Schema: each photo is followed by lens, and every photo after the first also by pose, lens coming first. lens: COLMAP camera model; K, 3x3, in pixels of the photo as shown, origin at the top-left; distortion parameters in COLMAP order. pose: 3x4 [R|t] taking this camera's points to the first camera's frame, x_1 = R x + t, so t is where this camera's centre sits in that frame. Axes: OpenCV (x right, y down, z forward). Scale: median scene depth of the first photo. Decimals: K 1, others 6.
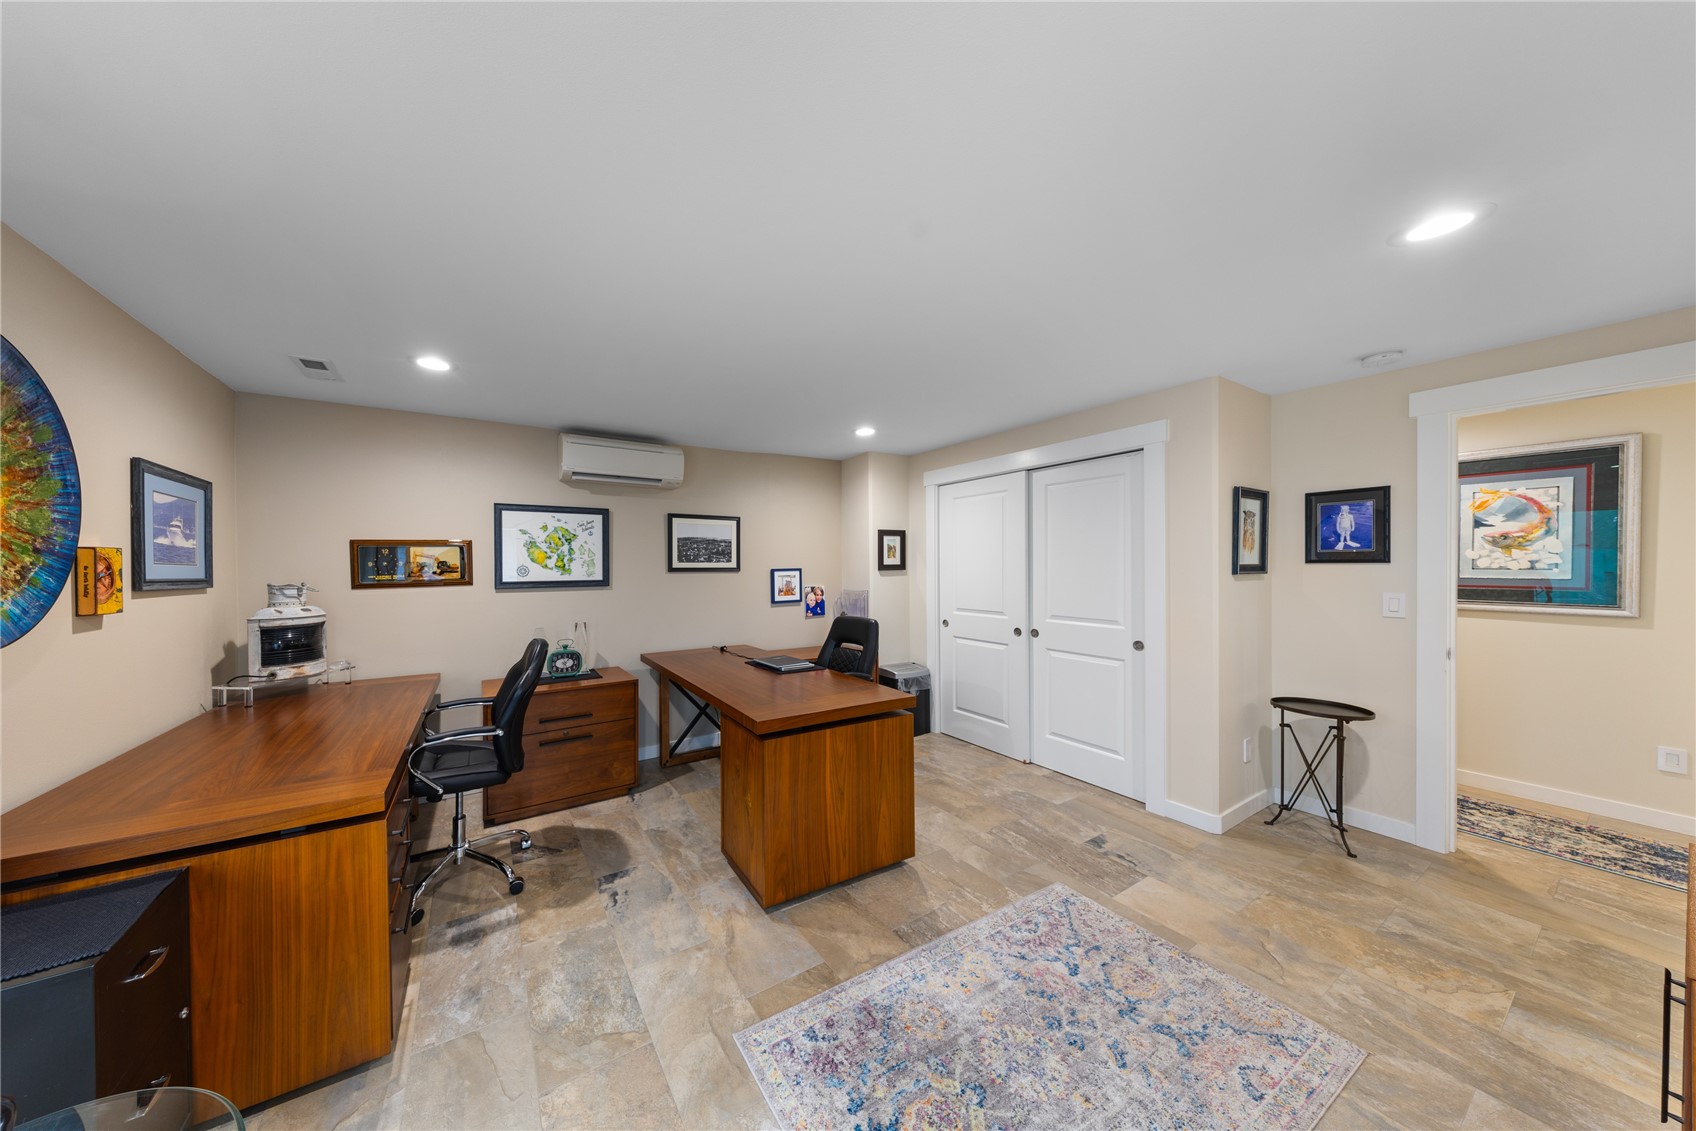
lens RADIAL K [[516.1, 0, 778.6], [0, 516.1, 567.6], [0, 0, 1]] dist [0.004856, -0.000034]
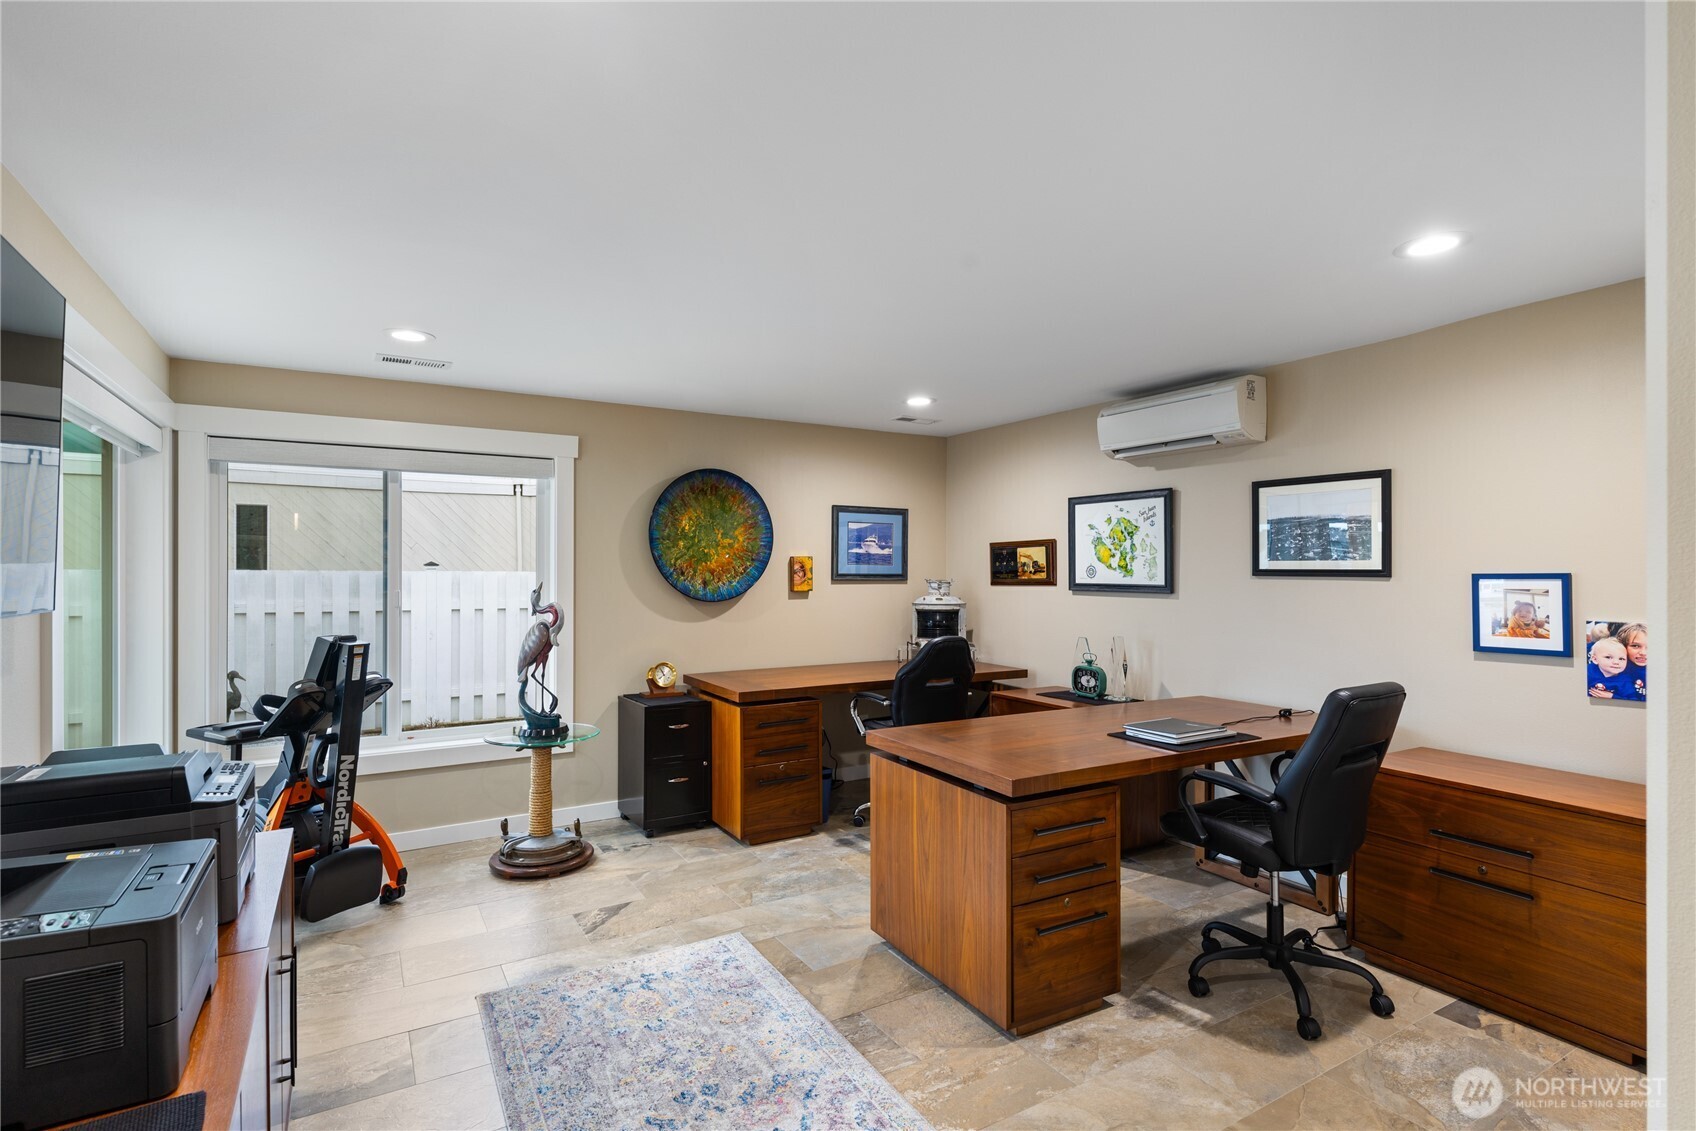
lens RADIAL K [[837.9, 0, 848.0], [0, 837.9, 565.5], [0, 0, 1]] dist [0.066899, 0.000083]
pose [[0.020217, 0.003526, -0.999789, 0.917086], [-0.000927, 0.999993, 0.003508, -0.008295], [0.999795, 0.000856, 0.020220, 0.554562]]
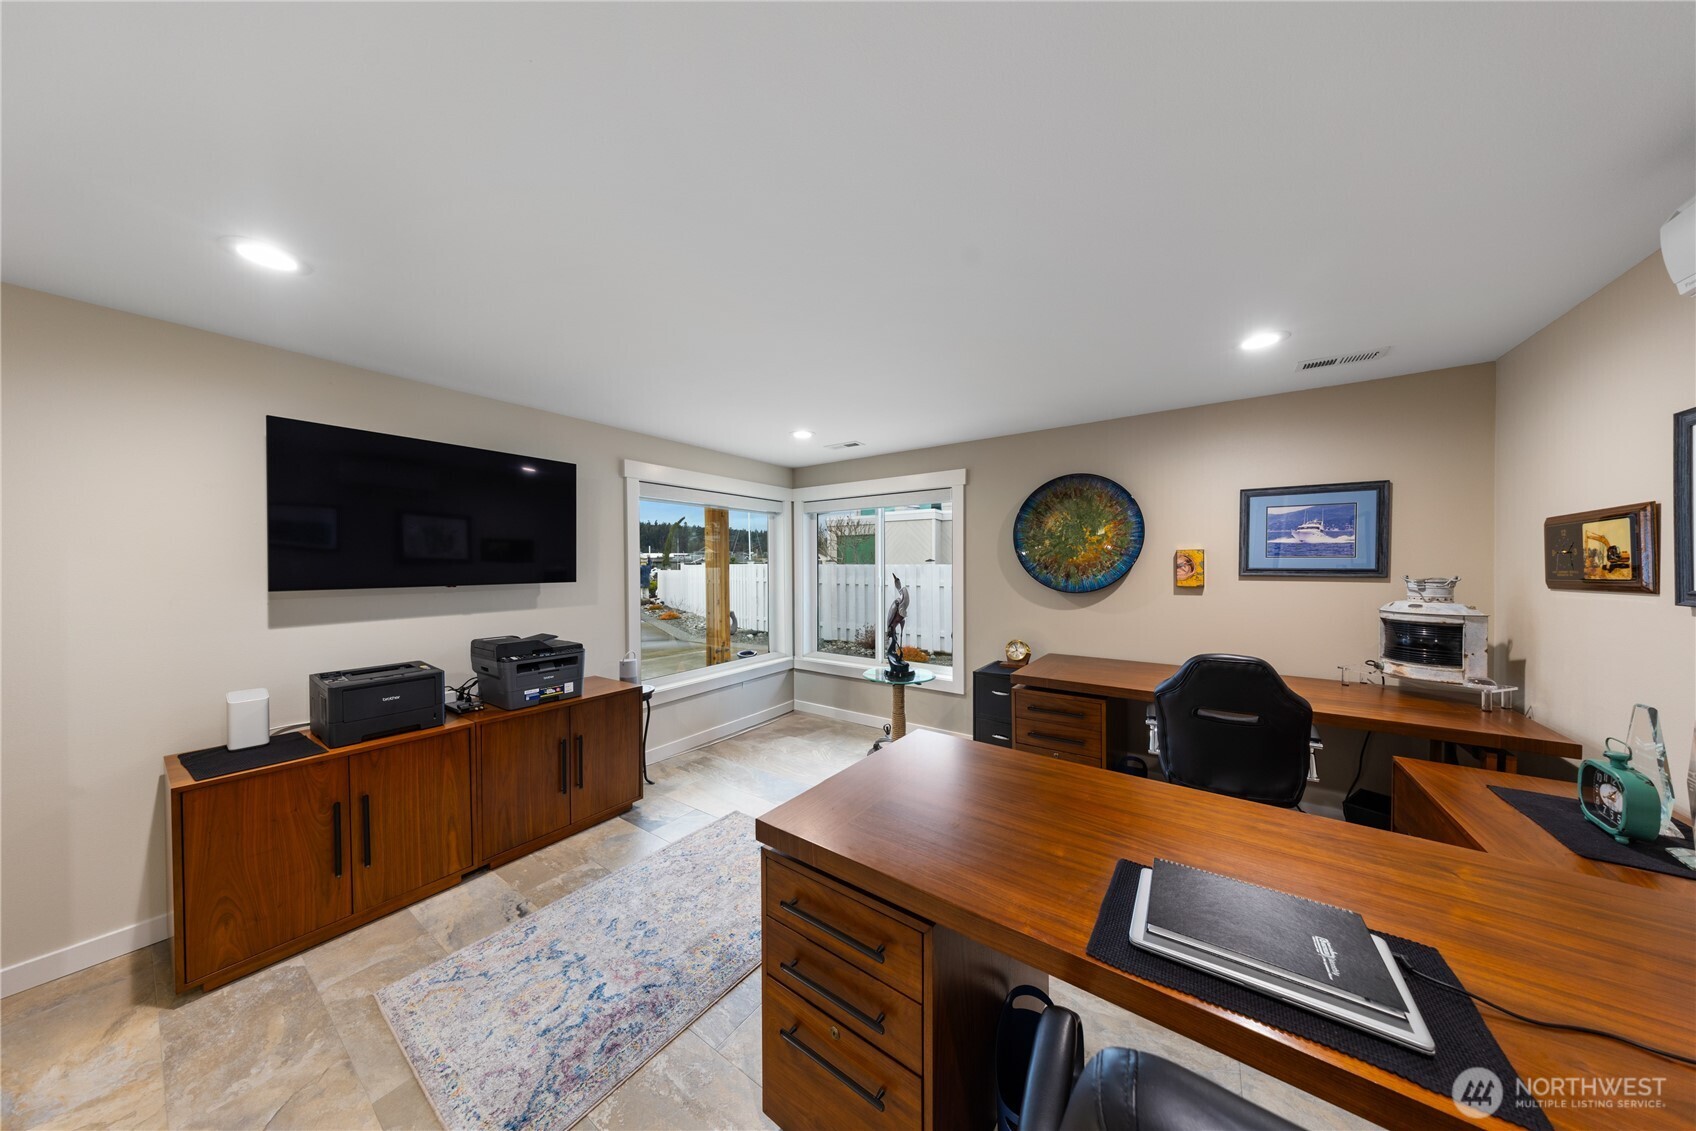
lens RADIAL K [[512.5, 0, 840.1], [0, 512.5, 563.4], [0, 0, 1]] dist [0.006439, -0.002785]
pose [[-0.909317, 0.010784, -0.415965, 0.284573], [0.010924, 0.999938, 0.002045, -0.004232], [0.415961, -0.002684, -0.909378, 1.065291]]
